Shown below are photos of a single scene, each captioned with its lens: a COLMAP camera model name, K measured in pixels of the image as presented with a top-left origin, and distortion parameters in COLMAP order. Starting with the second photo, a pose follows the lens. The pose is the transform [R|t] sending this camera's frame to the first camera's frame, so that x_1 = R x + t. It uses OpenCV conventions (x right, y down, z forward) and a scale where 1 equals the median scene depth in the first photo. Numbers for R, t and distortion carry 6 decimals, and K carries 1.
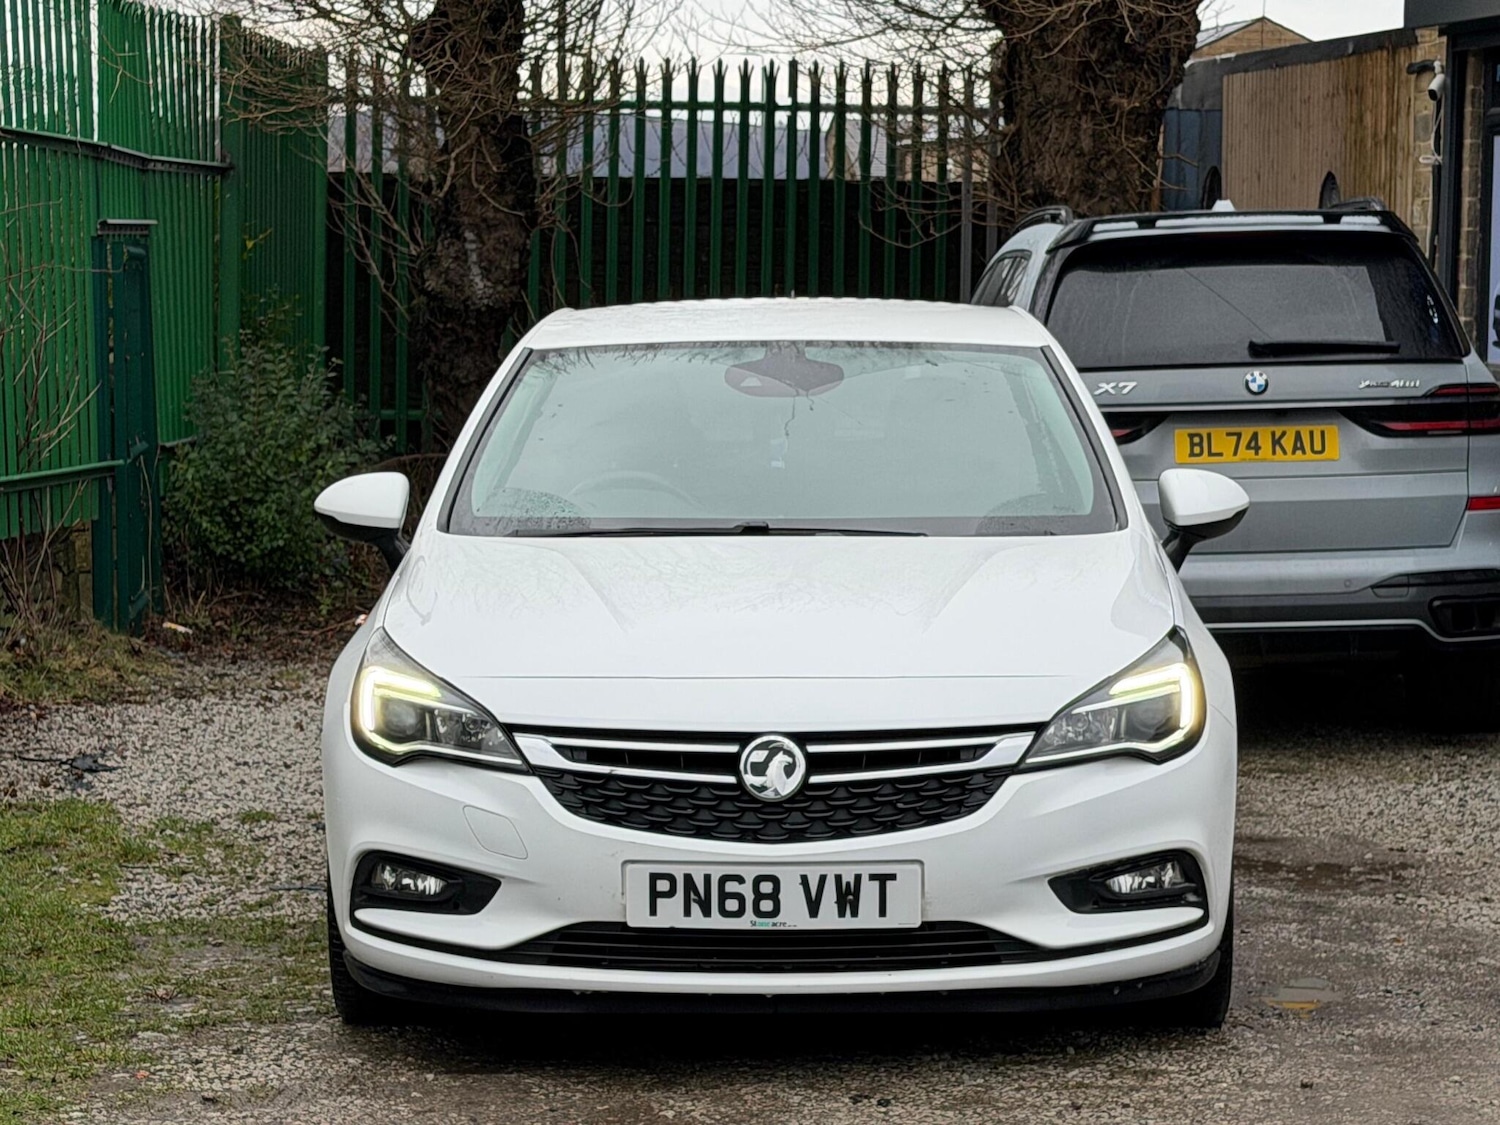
lens RADIAL K [[3869.9, 0, 745.7], [0, 3869.9, 566.7], [0, 0, 1]] dist [0.142058, 0.000000]
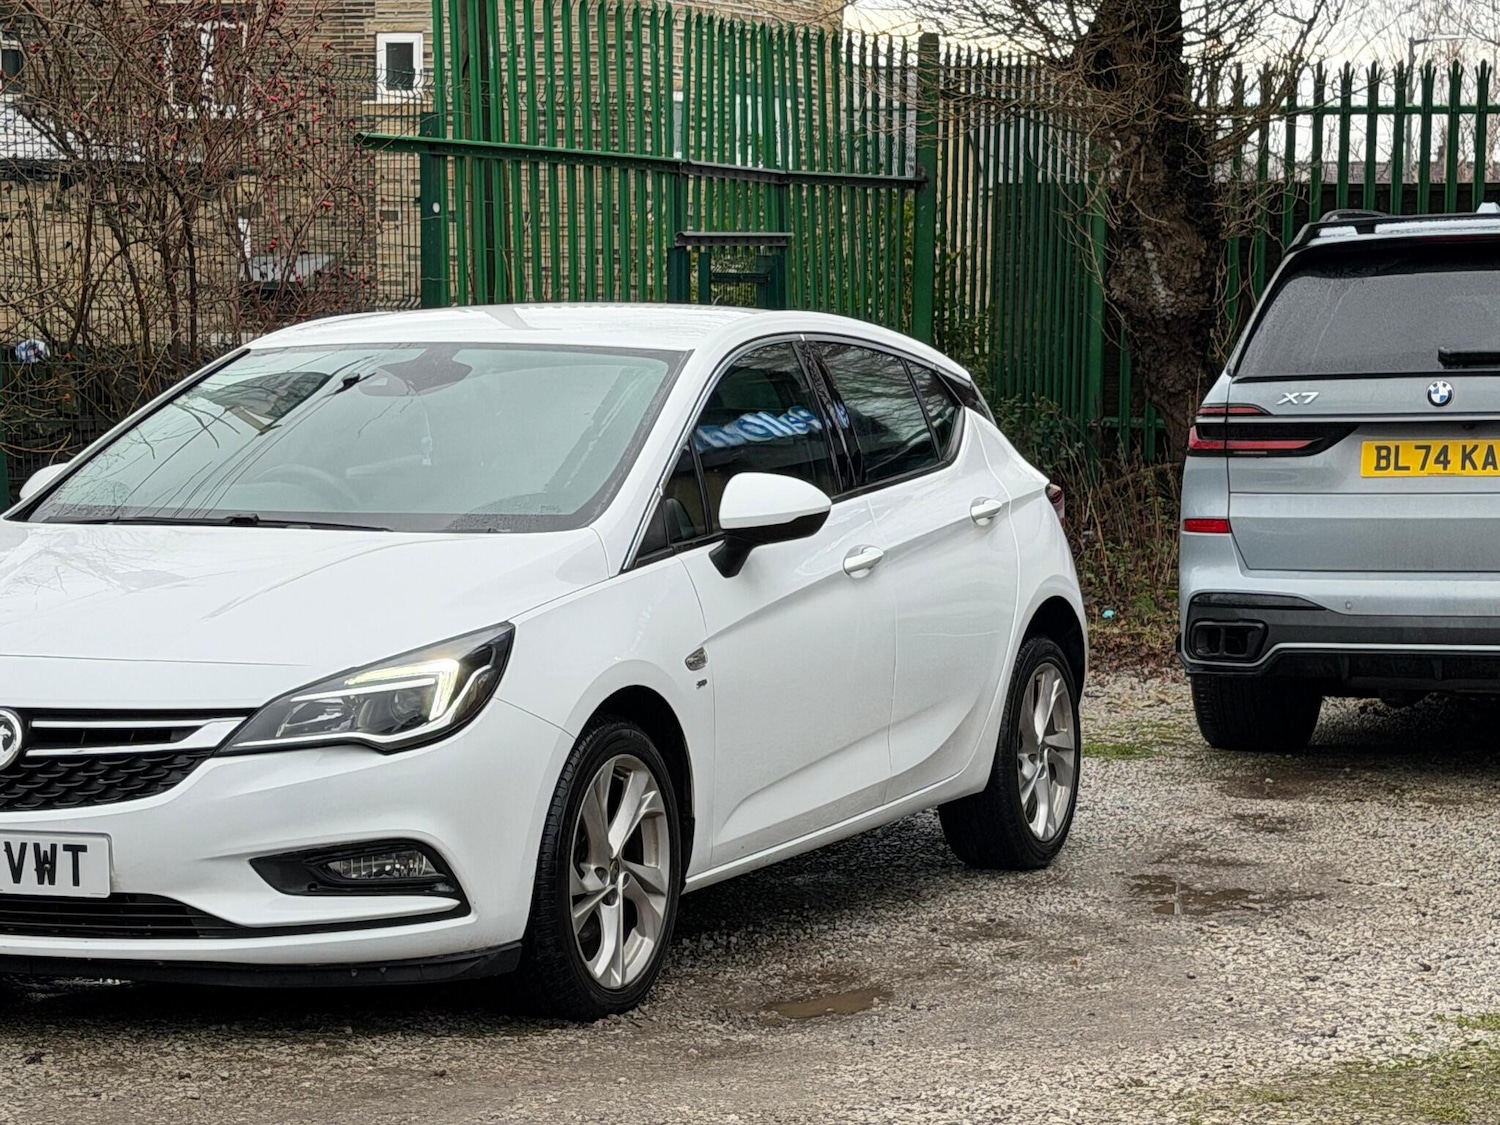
lens RADIAL K [[3869.9, 0, 734.4], [0, 3869.9, 605.8], [0, 0, 1]] dist [0.142058, 0.000000]
pose [[0.928296, 0.030618, -0.370580, 0.571873], [-0.028155, 0.999531, 0.012053, -0.003344], [0.370775, -0.000755, 0.928722, 0.081664]]
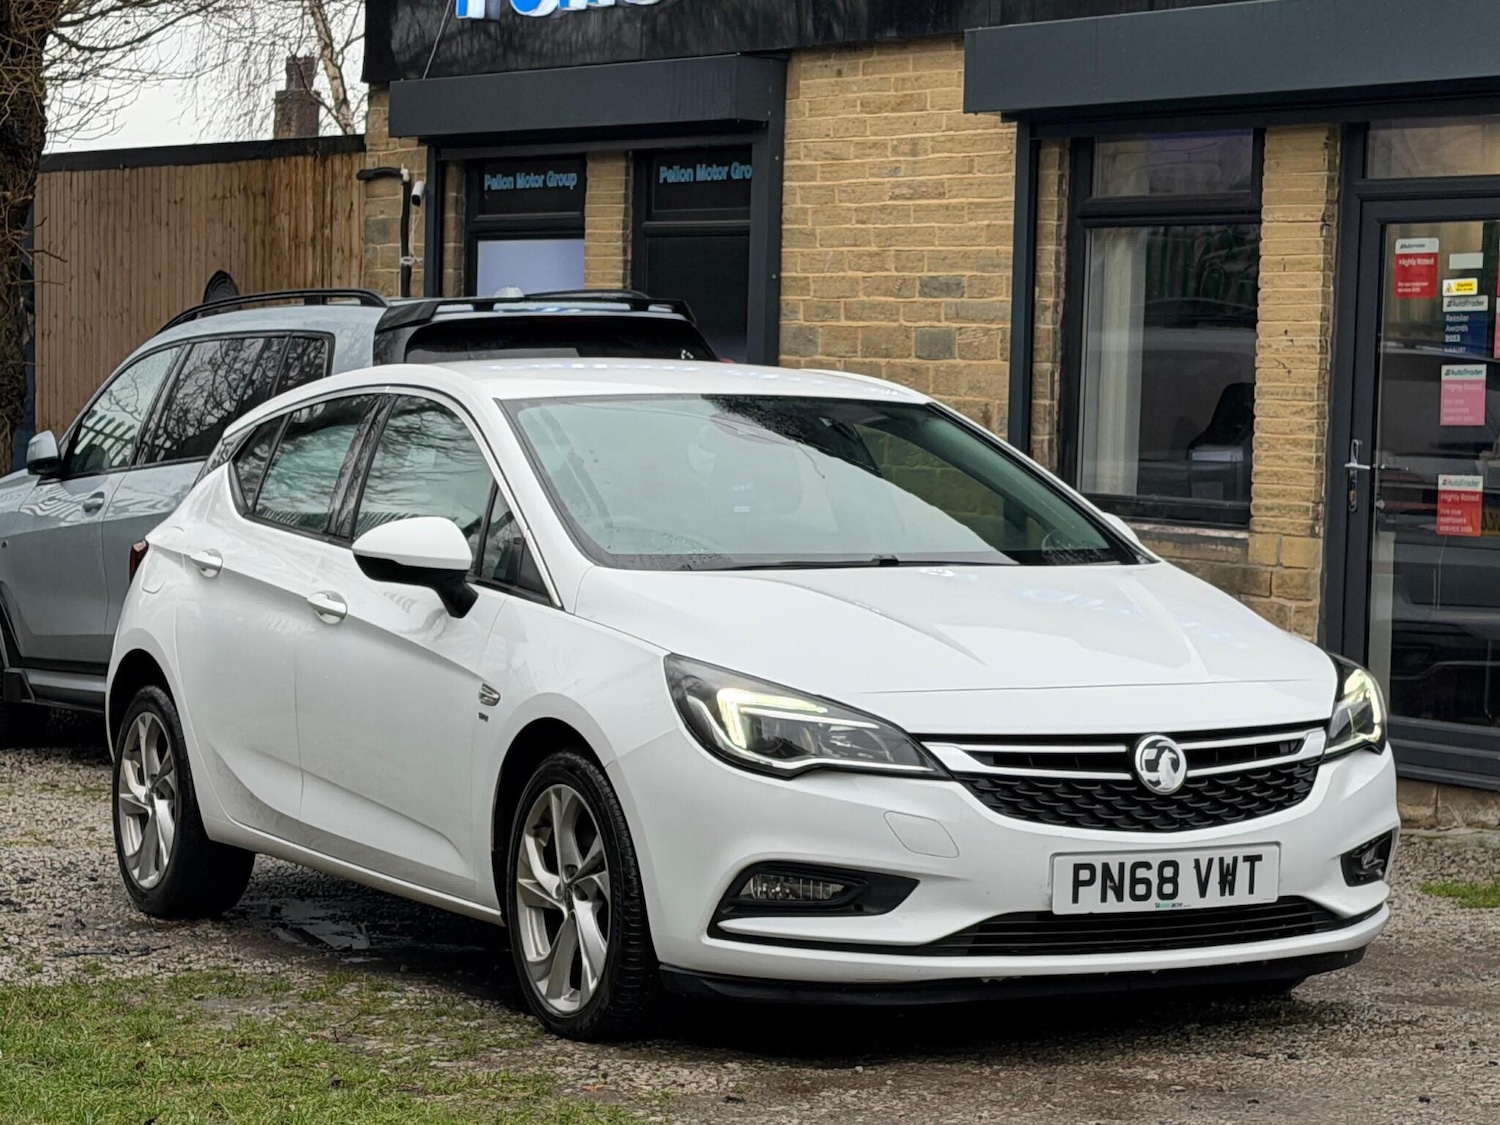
lens RADIAL K [[3869.9, 0, 752.5], [0, 3869.9, 566.1], [0, 0, 1]] dist [0.142058, 0.000000]
pose [[0.879065, -0.008061, 0.476634, -0.604882], [0.023589, 0.999368, -0.026603, 0.021416], [-0.476118, 0.034629, 0.878699, 0.077179]]
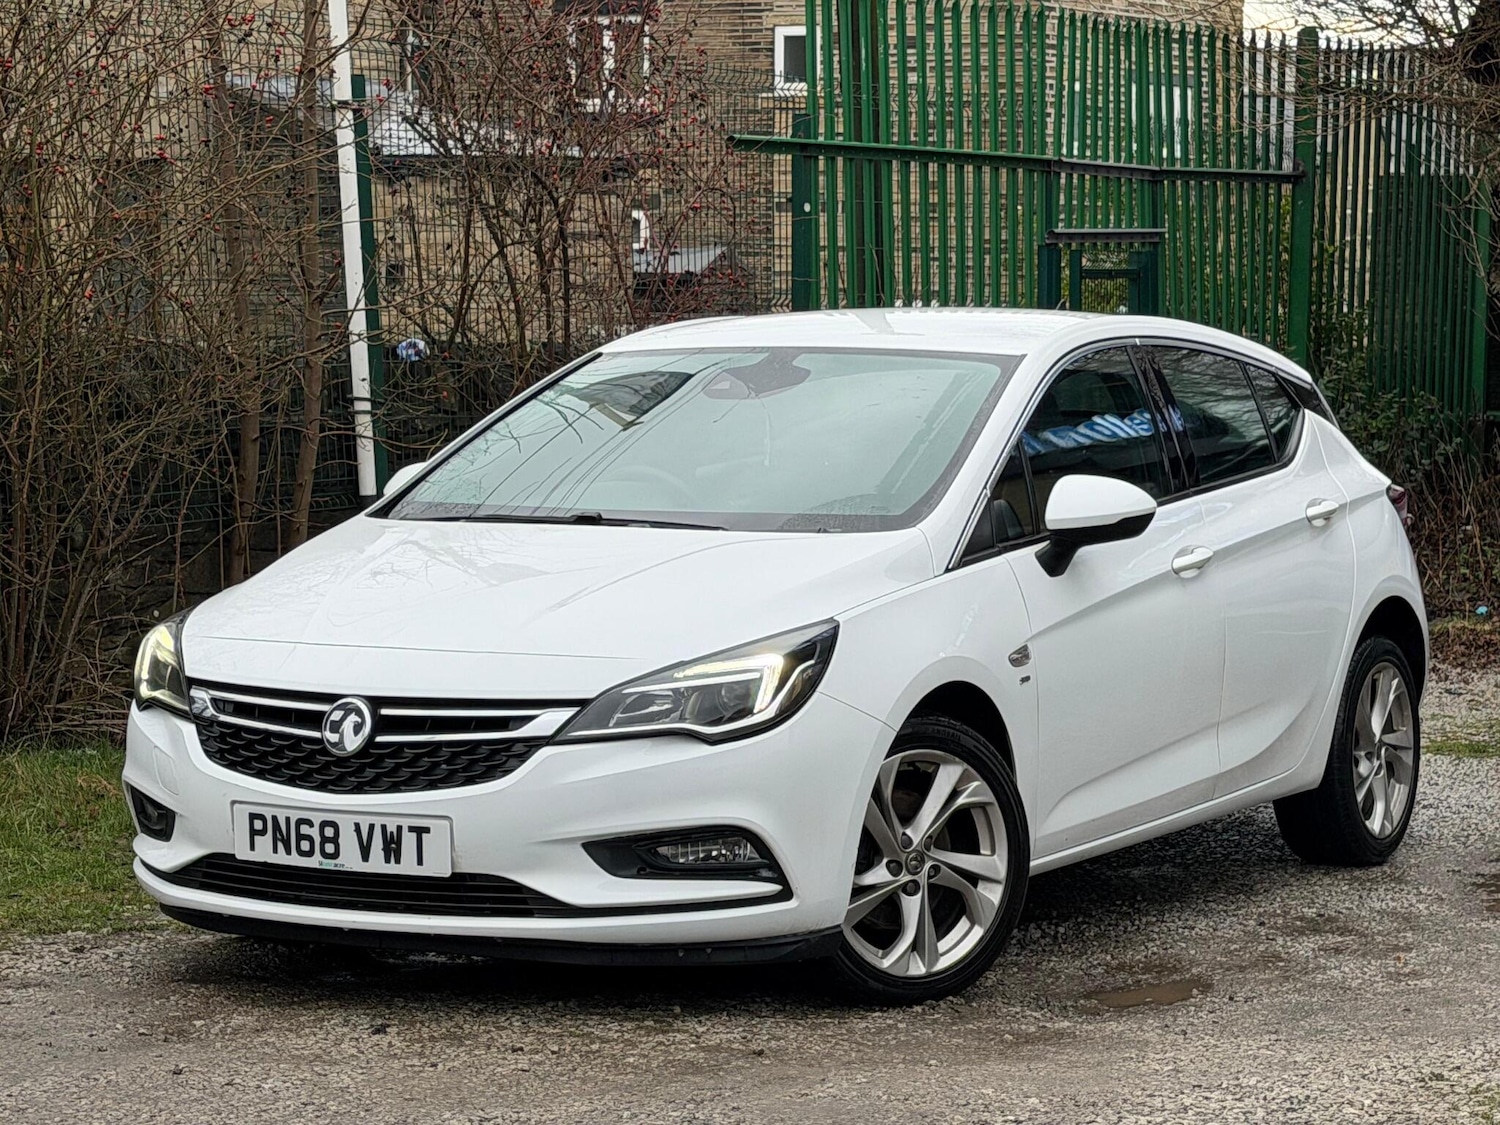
lens RADIAL K [[3869.9, 0, 726.7], [0, 3869.9, 585.7], [0, 0, 1]] dist [0.142058, 0.000000]
pose [[0.883945, 0.037244, -0.466105, 0.607773], [-0.035052, 0.999296, 0.013373, -0.007510], [0.466275, 0.004516, 0.884628, 0.055534]]
